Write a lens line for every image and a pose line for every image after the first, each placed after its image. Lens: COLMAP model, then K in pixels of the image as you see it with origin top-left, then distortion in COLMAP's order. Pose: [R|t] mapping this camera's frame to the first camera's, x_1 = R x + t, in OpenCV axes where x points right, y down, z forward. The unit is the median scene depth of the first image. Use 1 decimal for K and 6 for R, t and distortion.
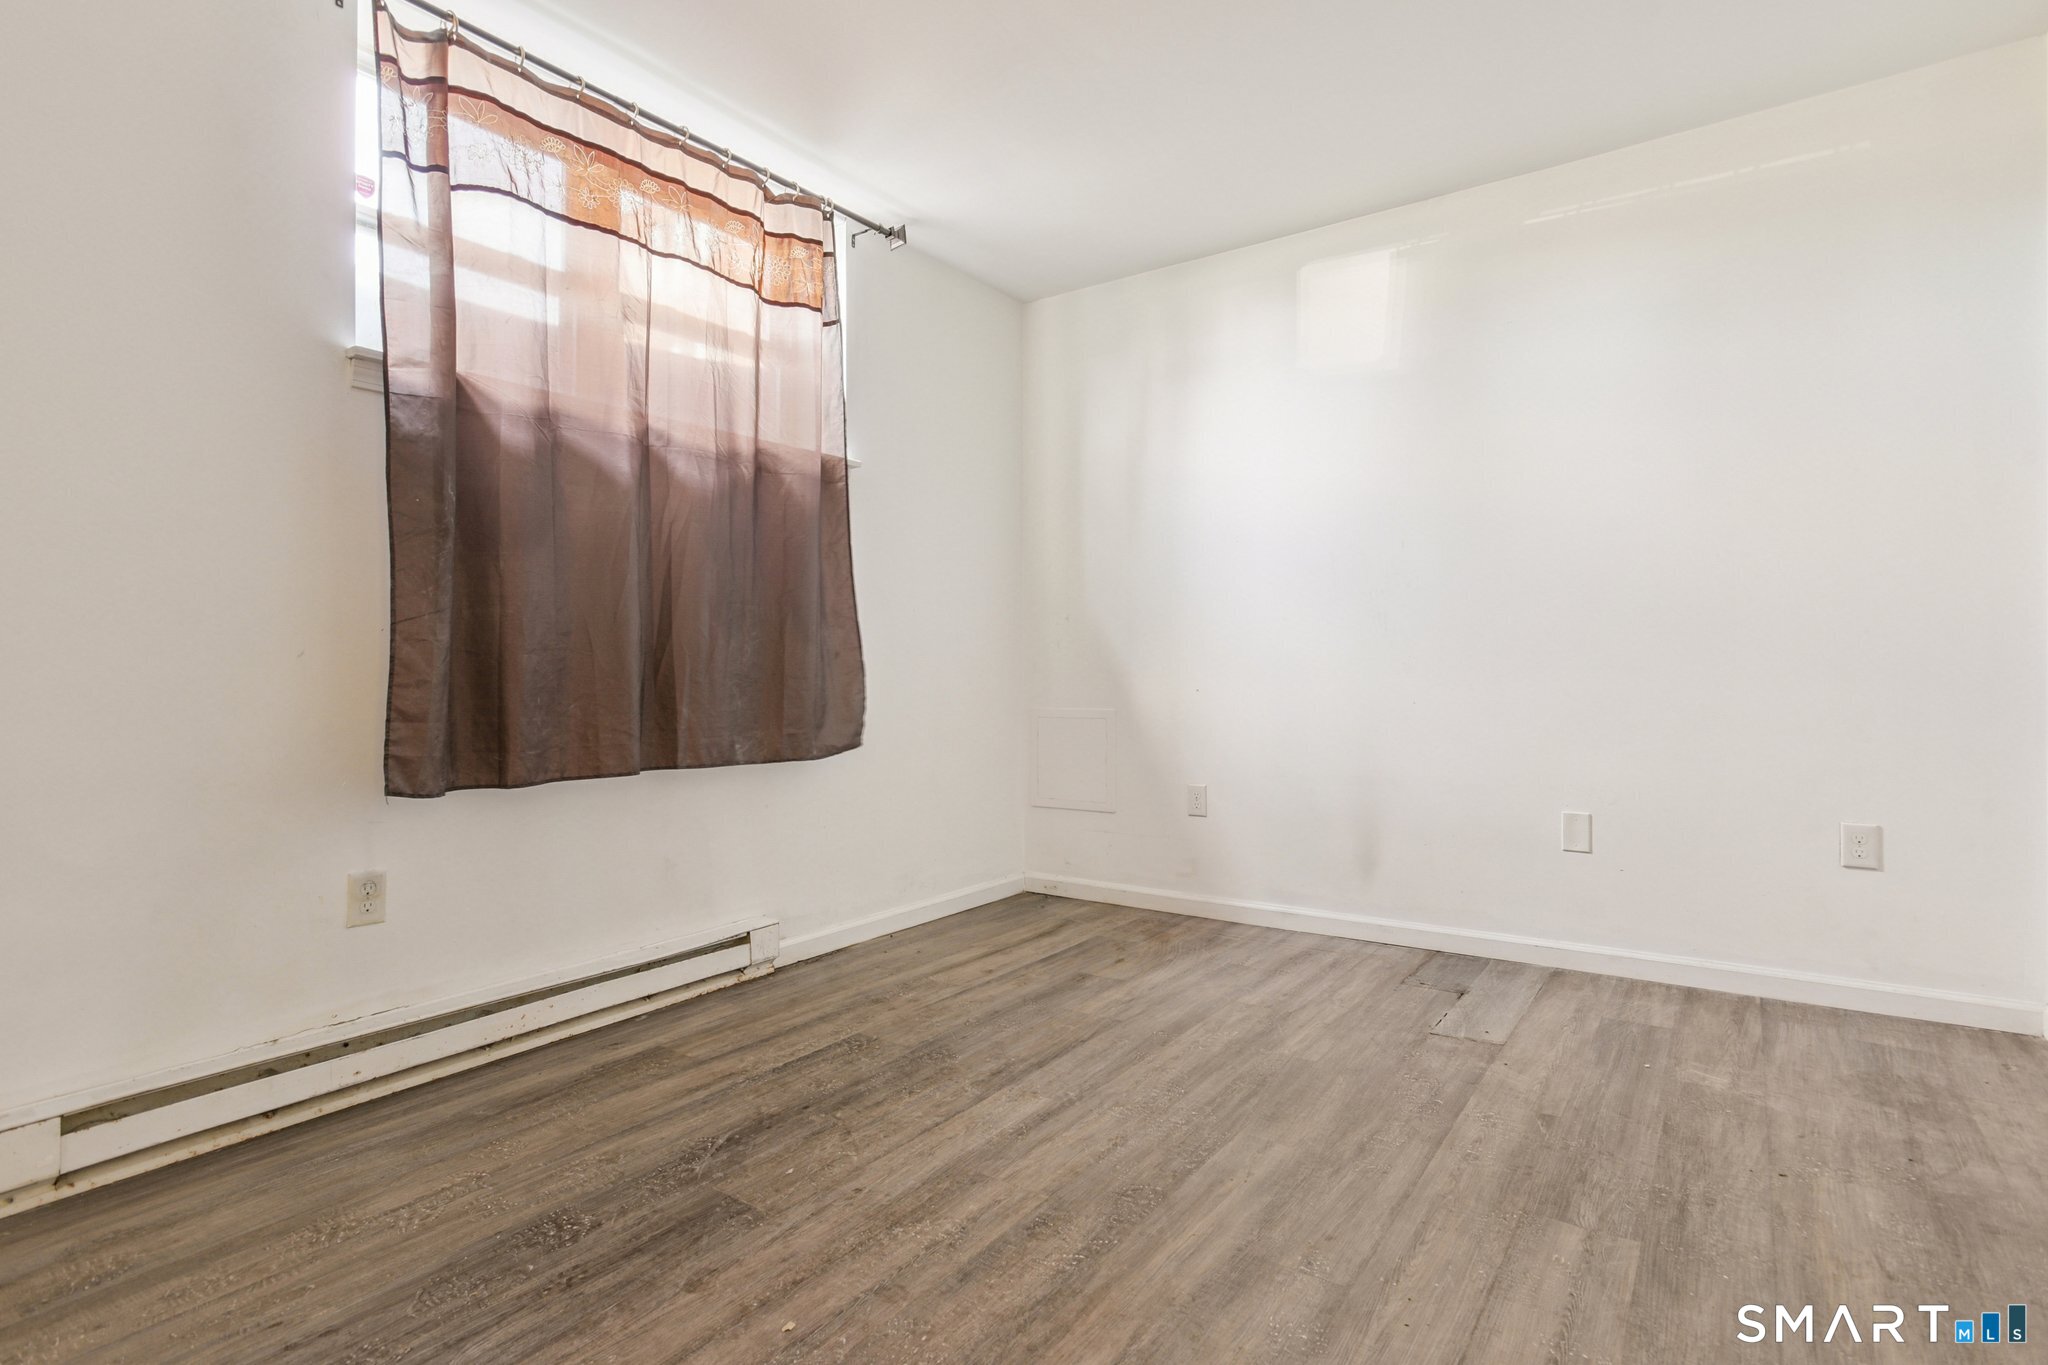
lens RADIAL K [[1003.5, 0, 1024.0], [0, 1003.5, 682.5], [0, 0, 1]] dist [-0.027947, 0.017287]
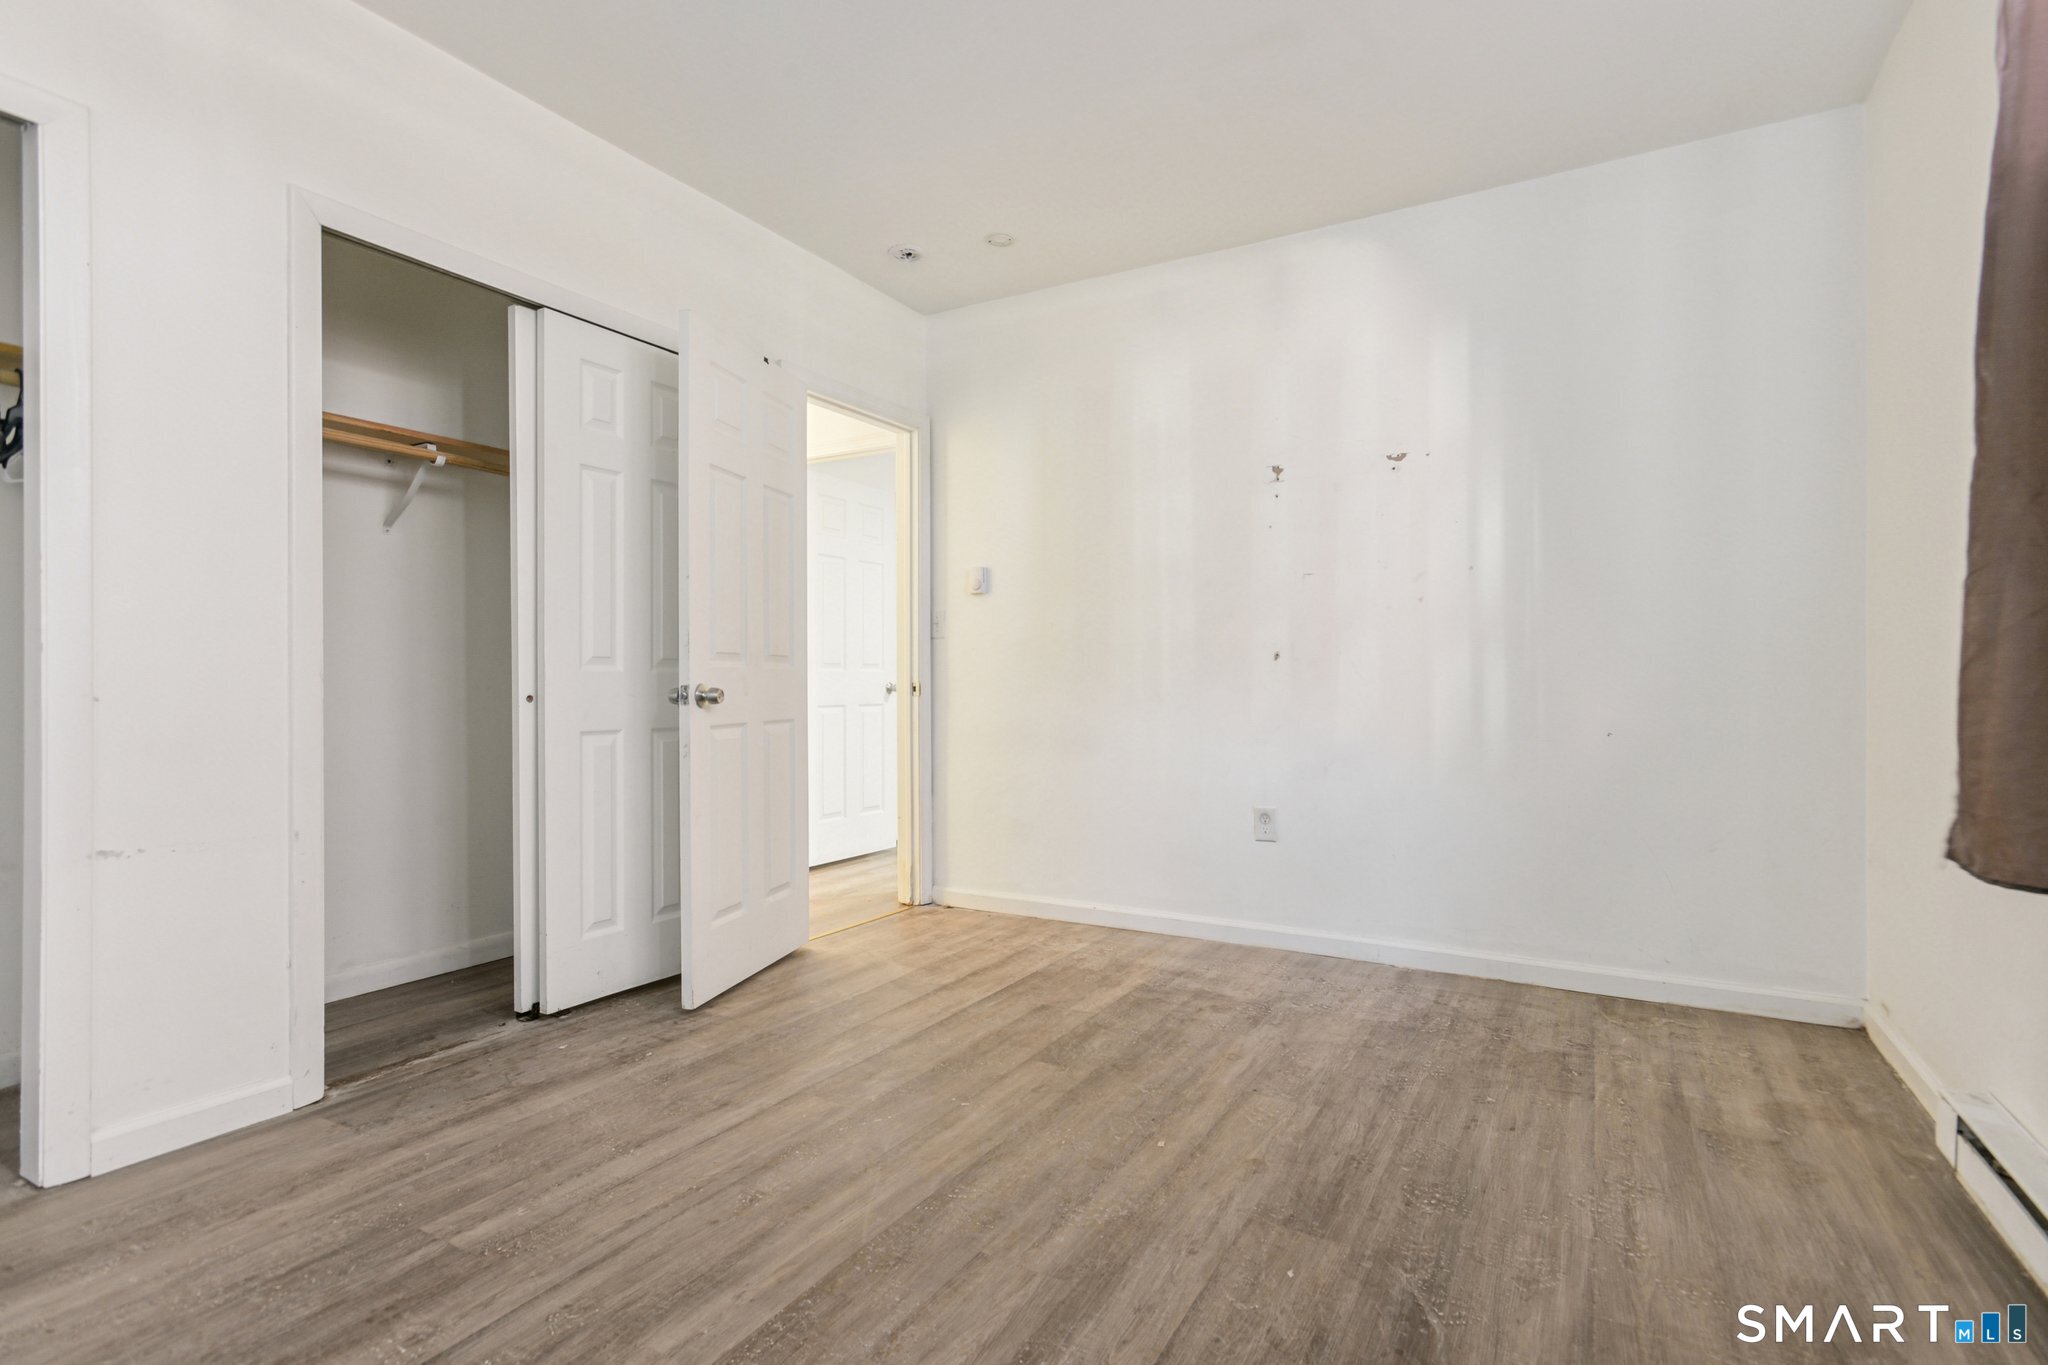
lens RADIAL K [[1003.5, 0, 1024.0], [0, 1003.5, 682.5], [0, 0, 1]] dist [-0.027947, 0.017287]
pose [[-0.996014, 0.009080, -0.088731, 0.040742], [0.008102, 0.999902, 0.011374, -0.014031], [0.088826, 0.010609, -0.995991, 1.245028]]
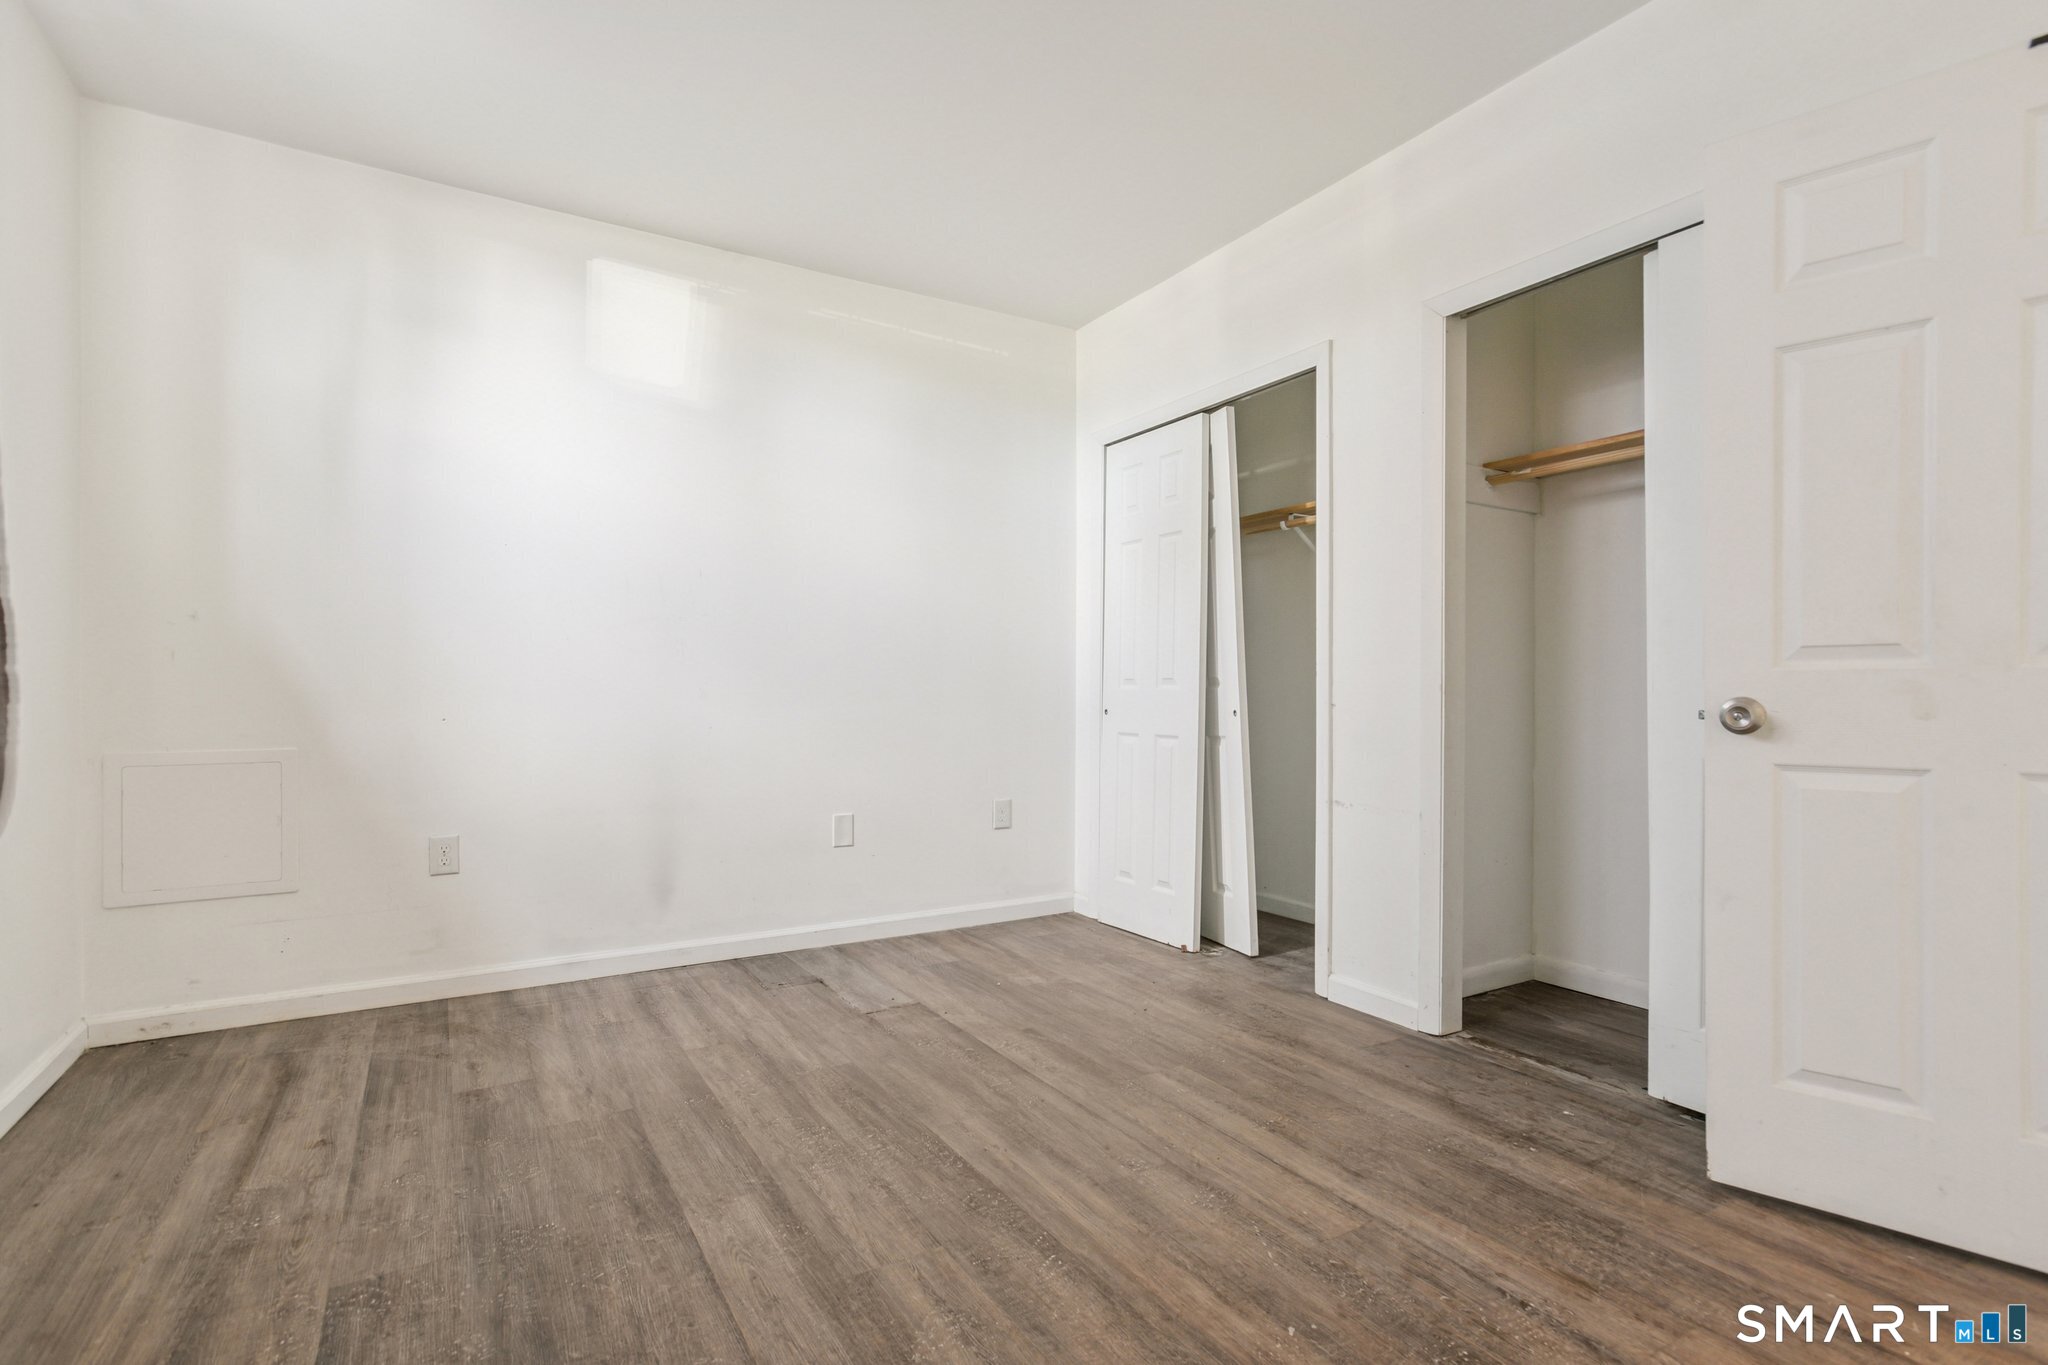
lens RADIAL K [[976.7, 0, 1034.7], [0, 976.7, 718.0], [0, 0, 1]] dist [-0.017466, 0.017588]
pose [[0.400989, -0.014227, 0.915972, -0.510342], [0.006747, 0.999898, 0.012577, -0.000748], [-0.916058, 0.001137, 0.401044, 0.353327]]
